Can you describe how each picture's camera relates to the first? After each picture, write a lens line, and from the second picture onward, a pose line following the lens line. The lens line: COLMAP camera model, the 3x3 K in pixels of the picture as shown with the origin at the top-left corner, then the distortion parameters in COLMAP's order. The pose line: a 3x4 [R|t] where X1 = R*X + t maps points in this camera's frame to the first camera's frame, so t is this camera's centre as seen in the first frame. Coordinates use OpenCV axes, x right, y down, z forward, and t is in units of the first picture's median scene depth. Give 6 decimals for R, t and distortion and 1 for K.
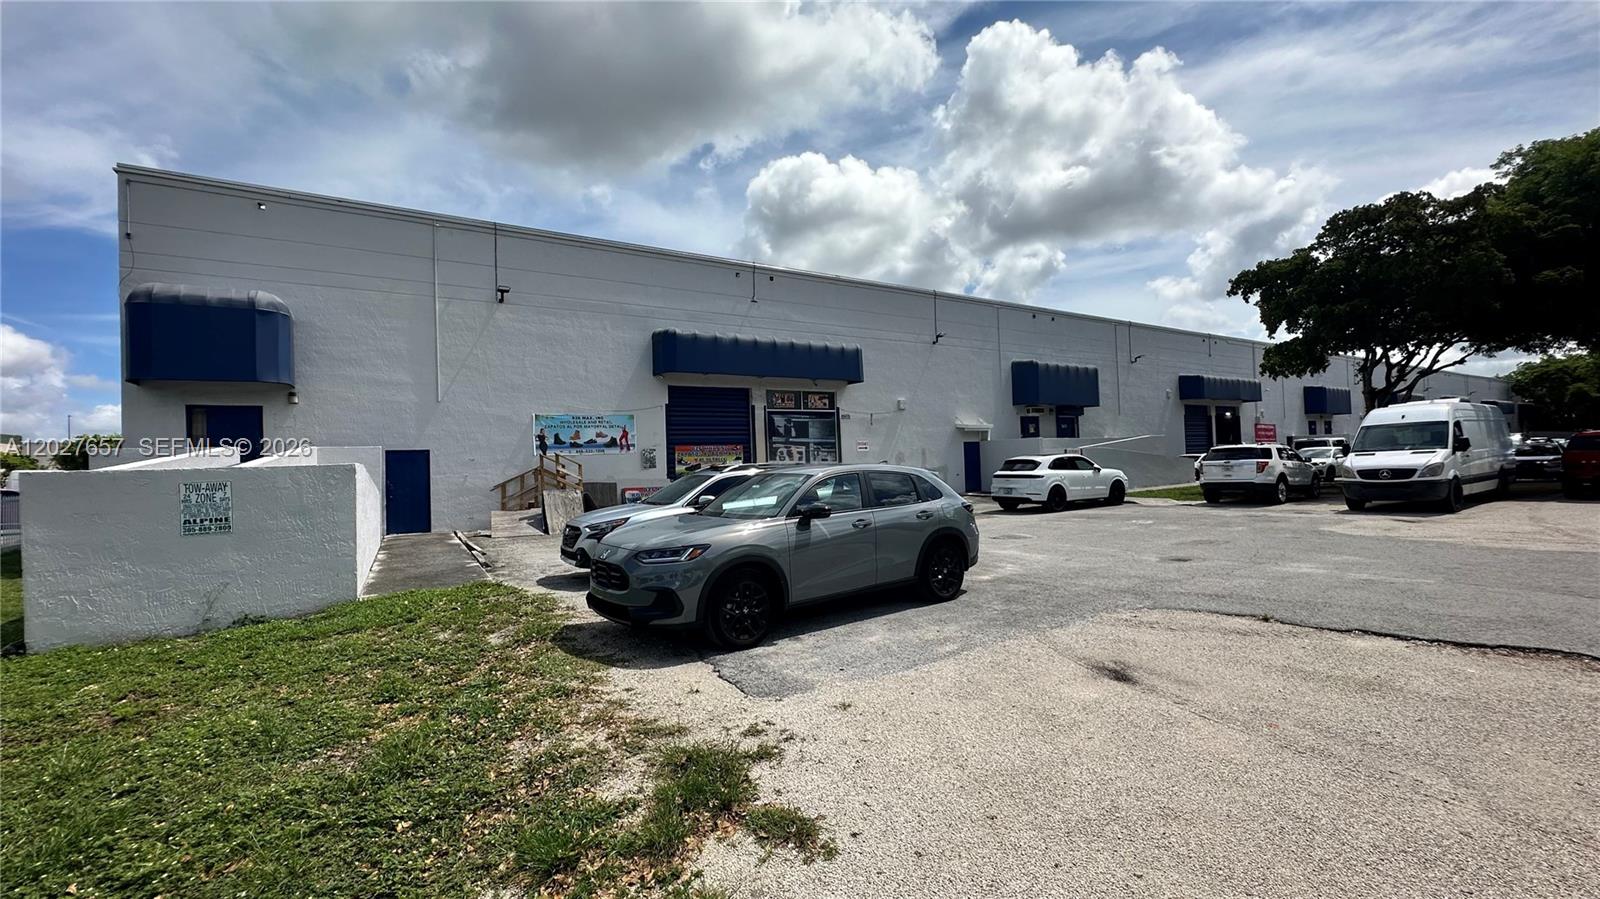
lens RADIAL K [[637.4, 0, 800.0], [0, 637.4, 449.5], [0, 0, 1]] dist [-0.001985, 0.000450]
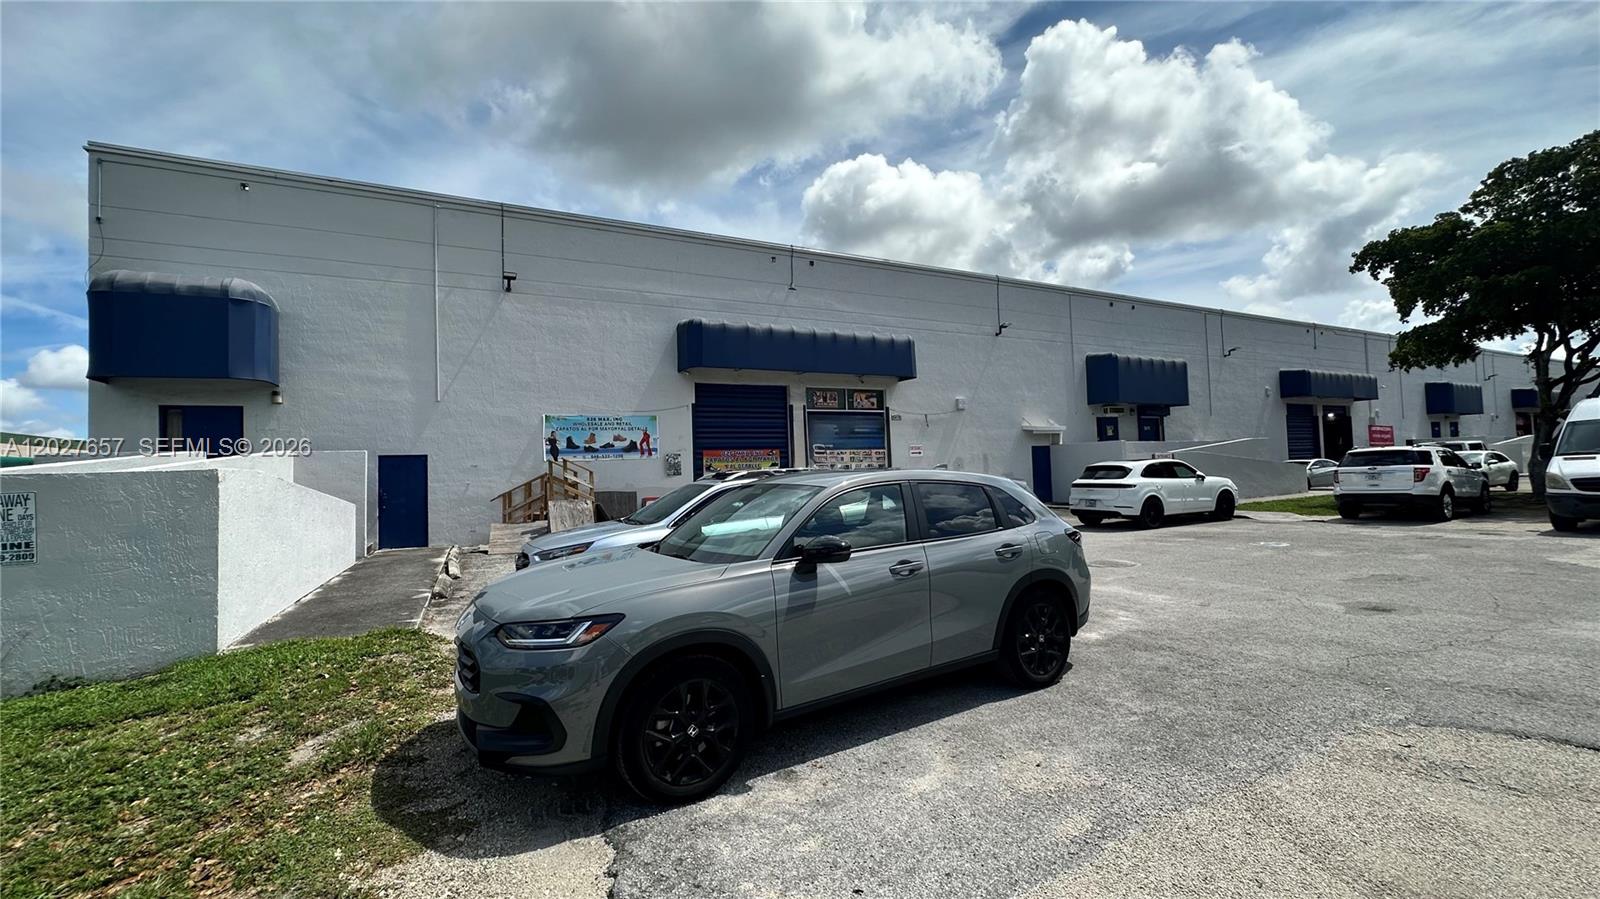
lens RADIAL K [[637.4, 0, 800.0], [0, 637.4, 449.5], [0, 0, 1]] dist [-0.001985, 0.000450]
pose [[0.996411, -0.002640, -0.084603, 0.016046], [0.001666, 0.999932, -0.011574, 0.003717], [0.084628, 0.011391, 0.996348, 0.128082]]
